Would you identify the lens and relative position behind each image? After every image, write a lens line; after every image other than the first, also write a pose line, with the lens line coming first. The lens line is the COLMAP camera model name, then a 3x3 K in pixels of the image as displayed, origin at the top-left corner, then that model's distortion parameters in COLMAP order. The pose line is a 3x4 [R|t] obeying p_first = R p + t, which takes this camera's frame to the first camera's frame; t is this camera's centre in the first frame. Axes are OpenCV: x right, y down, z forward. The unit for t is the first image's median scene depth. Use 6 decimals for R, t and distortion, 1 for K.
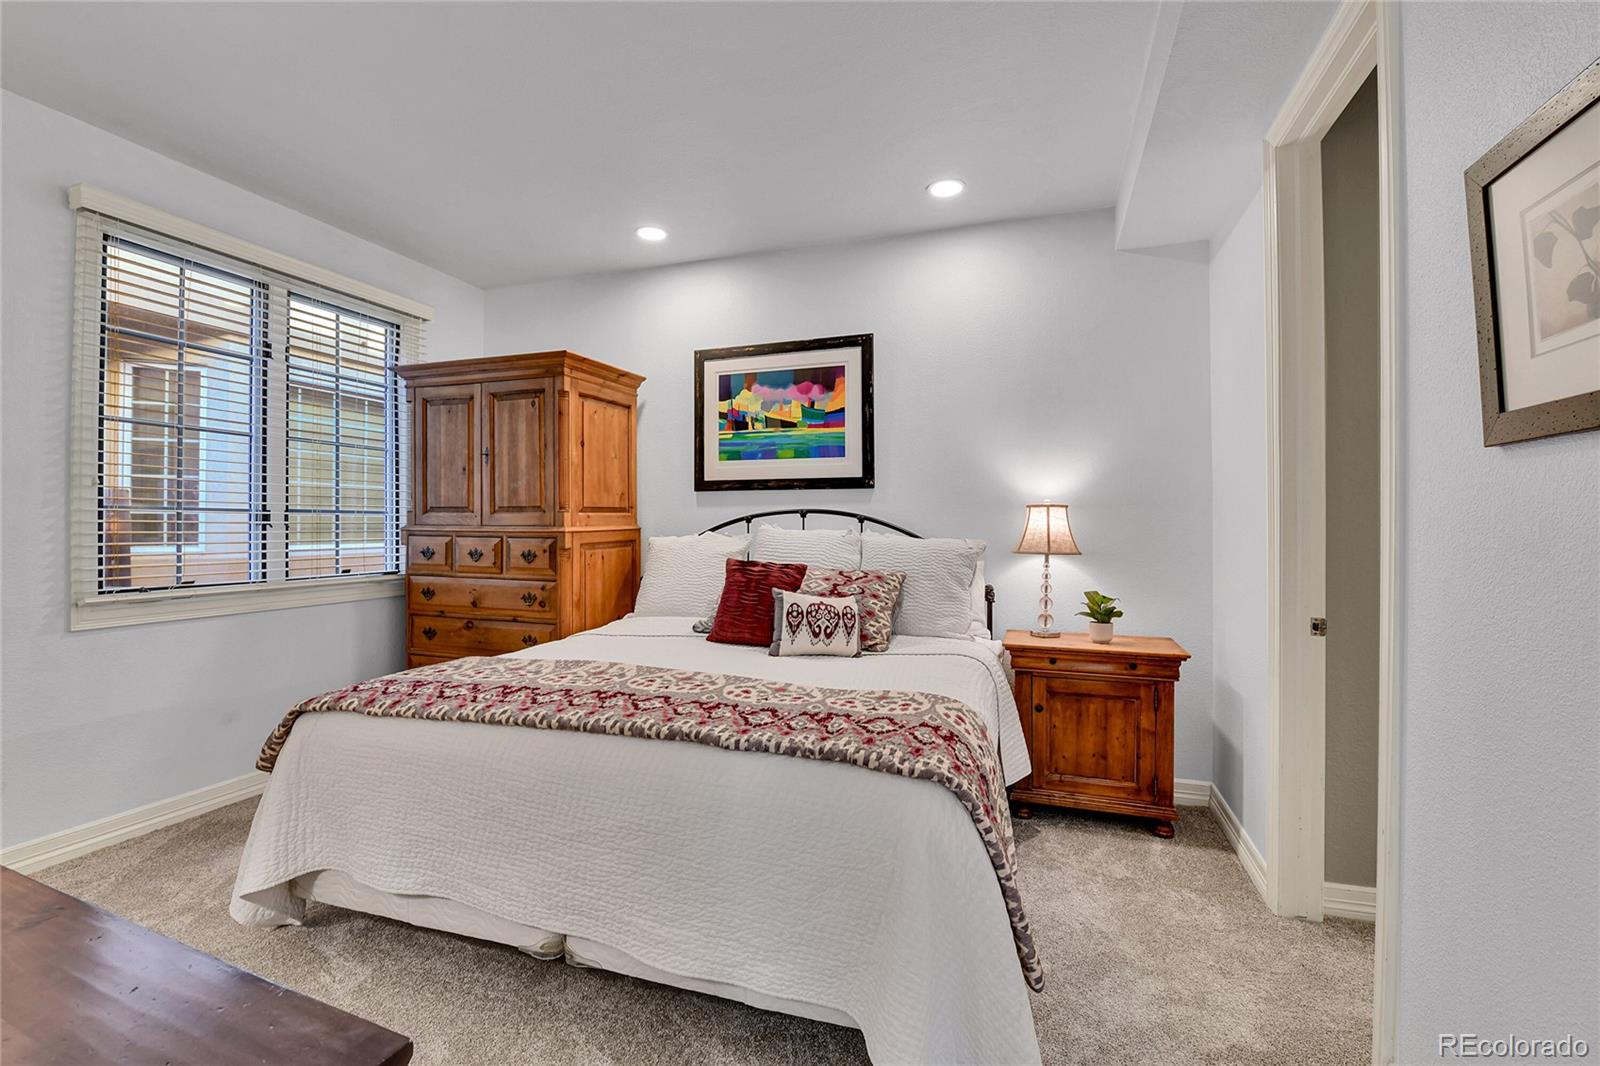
lens RADIAL K [[696.2, 0, 799.4], [0, 696.2, 528.5], [0, 0, 1]] dist [-0.005962, -0.008698]
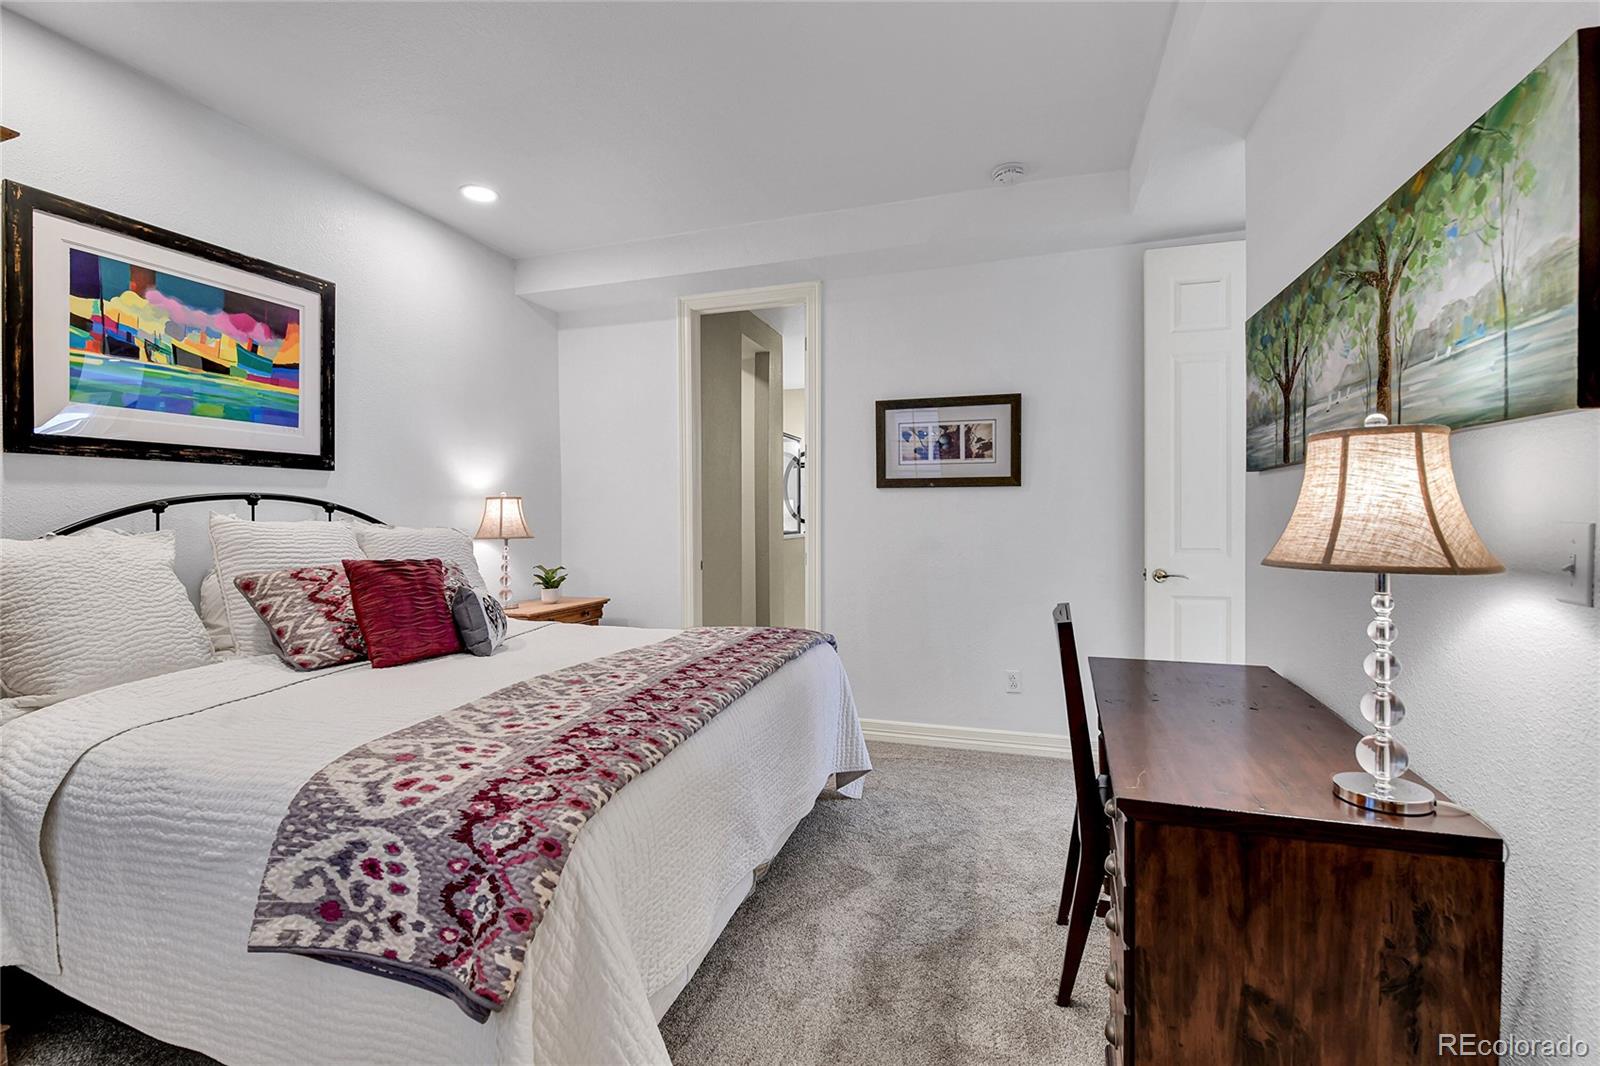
lens RADIAL K [[696.2, 0, 802.4], [0, 696.2, 521.9], [0, 0, 1]] dist [-0.005962, -0.008698]
pose [[-0.016320, -0.013407, 0.999777, -0.700924], [0.012095, 0.999834, 0.013605, -0.001100], [-0.999794, 0.012315, -0.016155, 0.441145]]
